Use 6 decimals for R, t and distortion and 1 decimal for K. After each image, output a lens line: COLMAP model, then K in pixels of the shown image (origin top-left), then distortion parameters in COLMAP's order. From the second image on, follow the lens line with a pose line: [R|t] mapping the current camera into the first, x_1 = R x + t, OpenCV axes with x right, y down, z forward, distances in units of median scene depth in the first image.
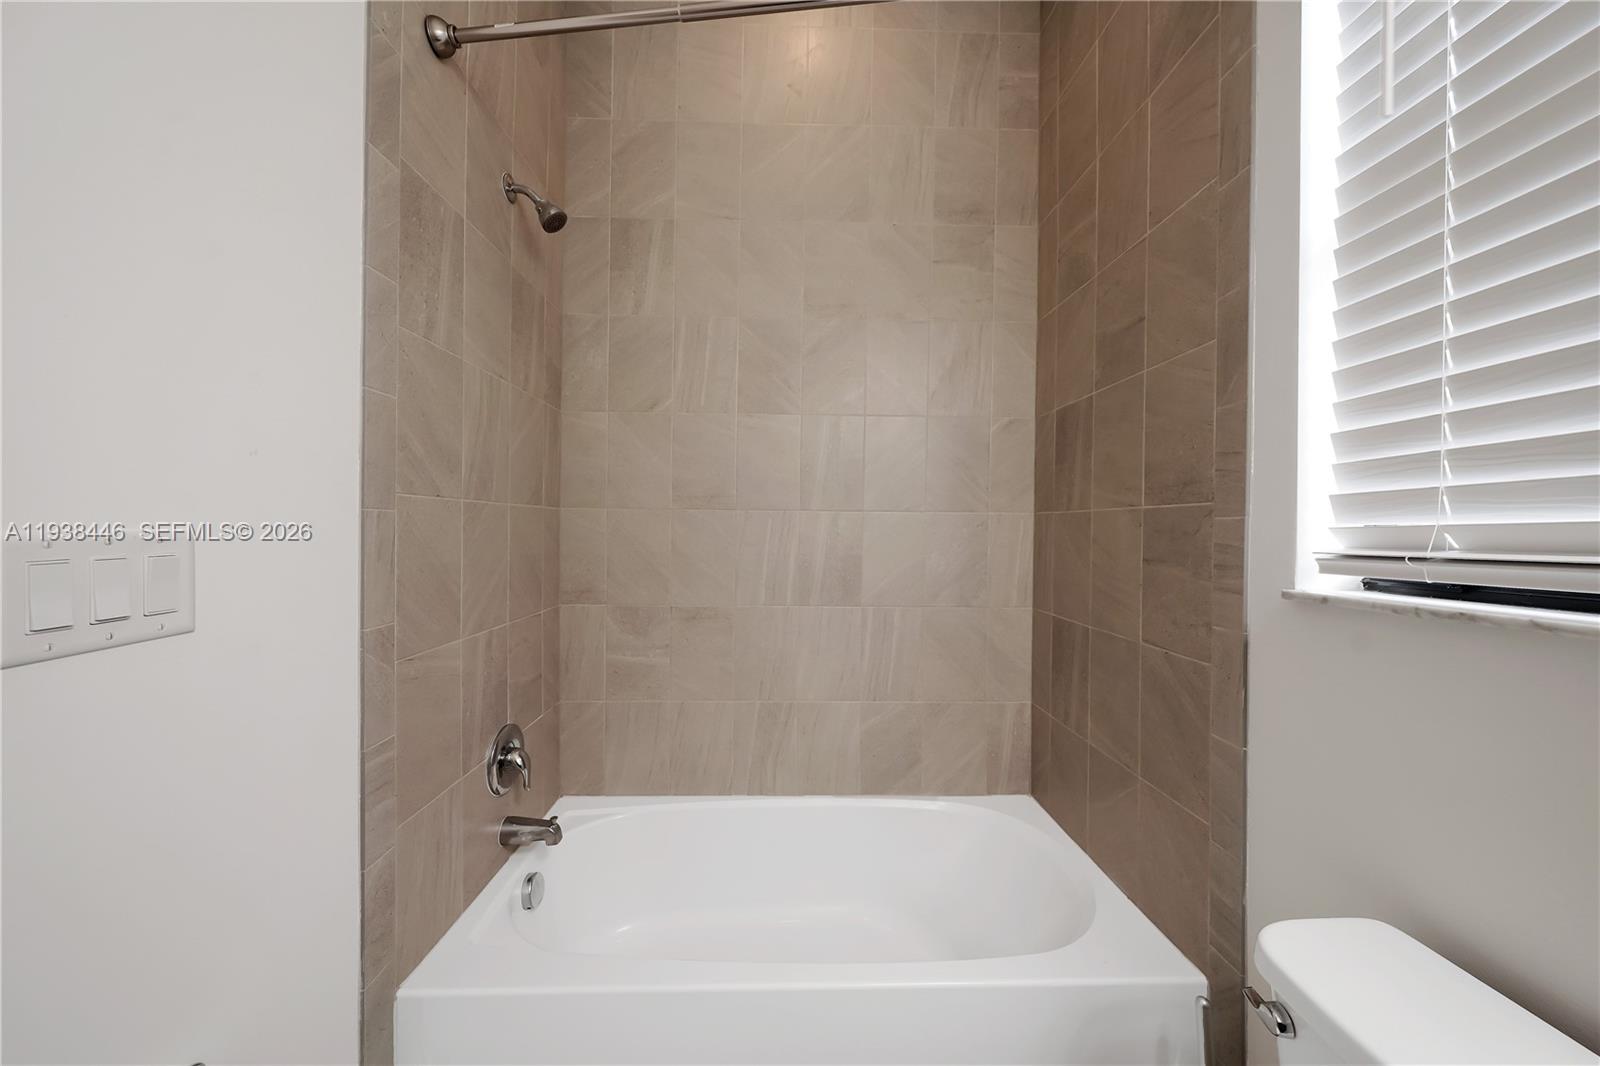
lens RADIAL K [[545.6, 0, 792.7], [0, 545.6, 536.2], [0, 0, 1]] dist [-0.014037, 0.002757]
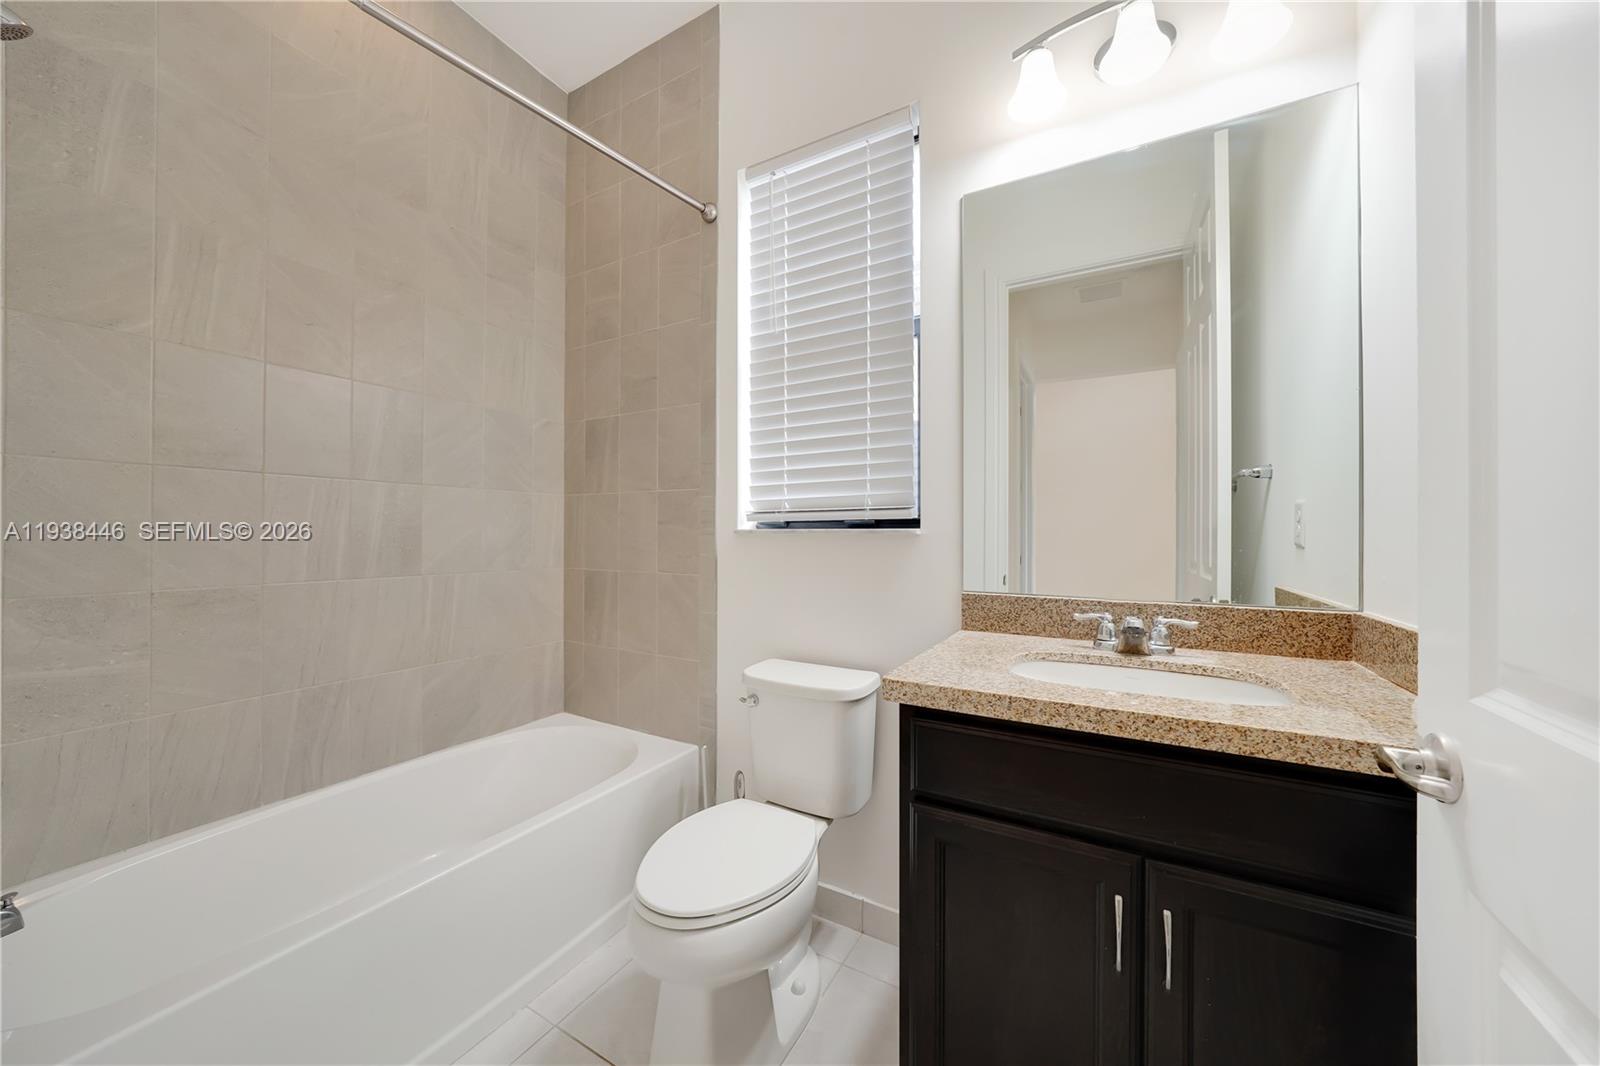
lens RADIAL K [[552.7, 0, 796.1], [0, 552.7, 533.8], [0, 0, 1]] dist [-0.025893, 0.003013]
pose [[0.514448, -0.003276, 0.857515, -0.499576], [0.011508, 0.999929, -0.003084, 0.074465], [-0.857444, 0.011455, 0.514449, -0.198638]]
